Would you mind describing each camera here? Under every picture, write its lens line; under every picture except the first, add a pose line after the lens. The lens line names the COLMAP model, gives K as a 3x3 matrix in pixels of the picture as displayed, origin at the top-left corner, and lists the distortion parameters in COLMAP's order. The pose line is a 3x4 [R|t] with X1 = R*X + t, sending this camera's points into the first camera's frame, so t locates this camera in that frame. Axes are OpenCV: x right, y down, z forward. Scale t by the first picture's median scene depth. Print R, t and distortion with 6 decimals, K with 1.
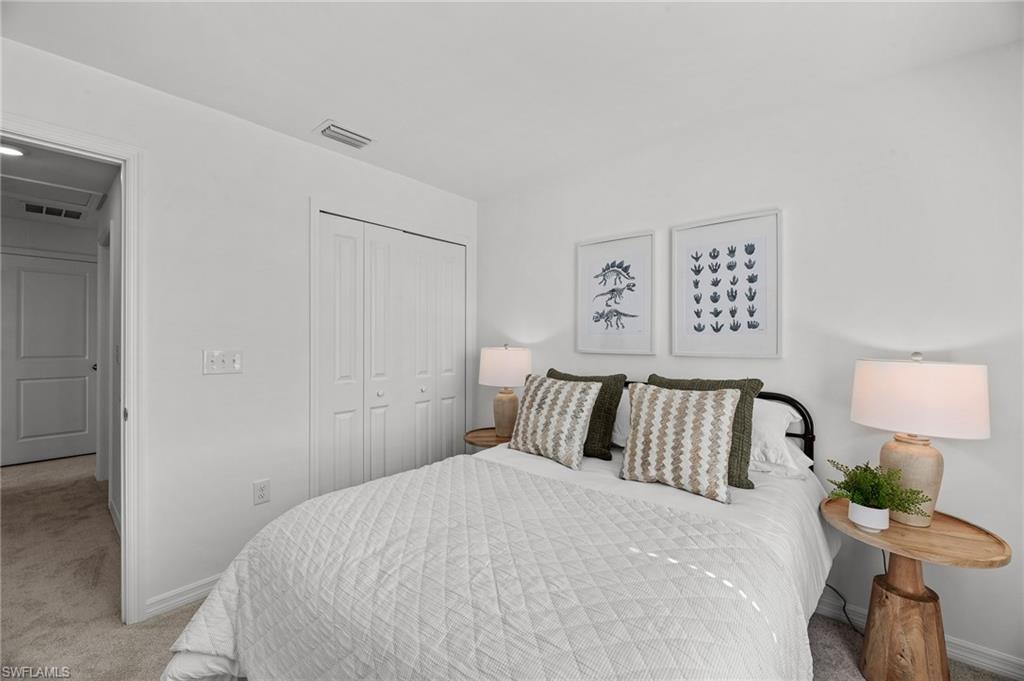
lens RADIAL K [[409.0, 0, 512.0], [0, 409.0, 339.8], [0, 0, 1]] dist [-0.000651, 0.000707]
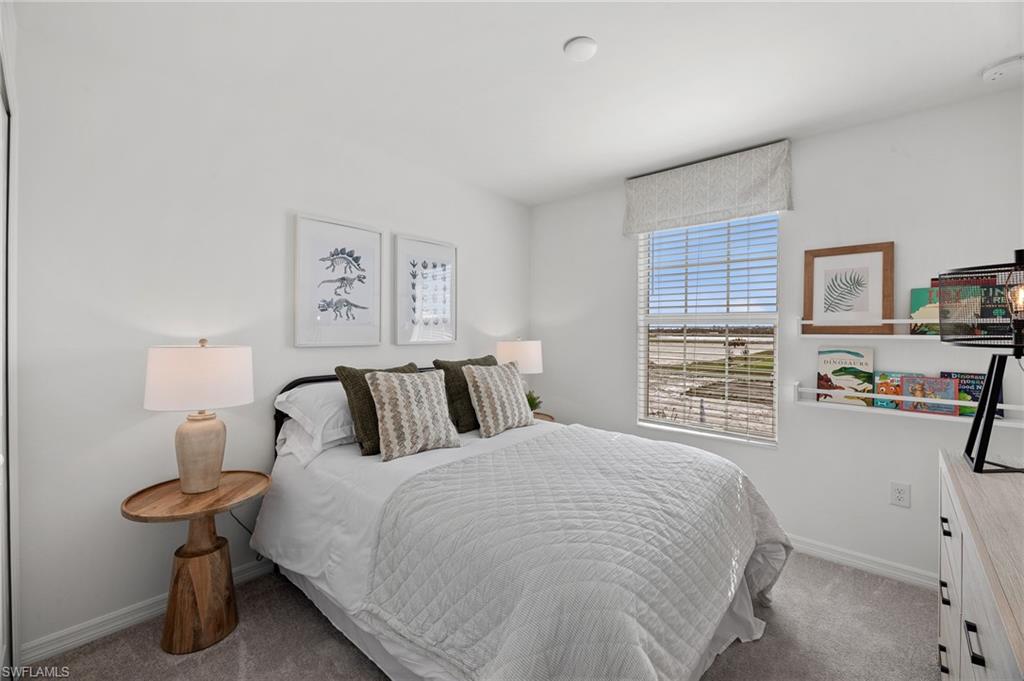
lens RADIAL K [[409.0, 0, 512.4], [0, 409.0, 334.1], [0, 0, 1]] dist [-0.000651, 0.000707]
pose [[0.031579, -0.012275, 0.999426, -0.689828], [-0.000237, 0.999924, 0.012289, -0.005288], [-0.999501, -0.000625, 0.031574, 0.588017]]
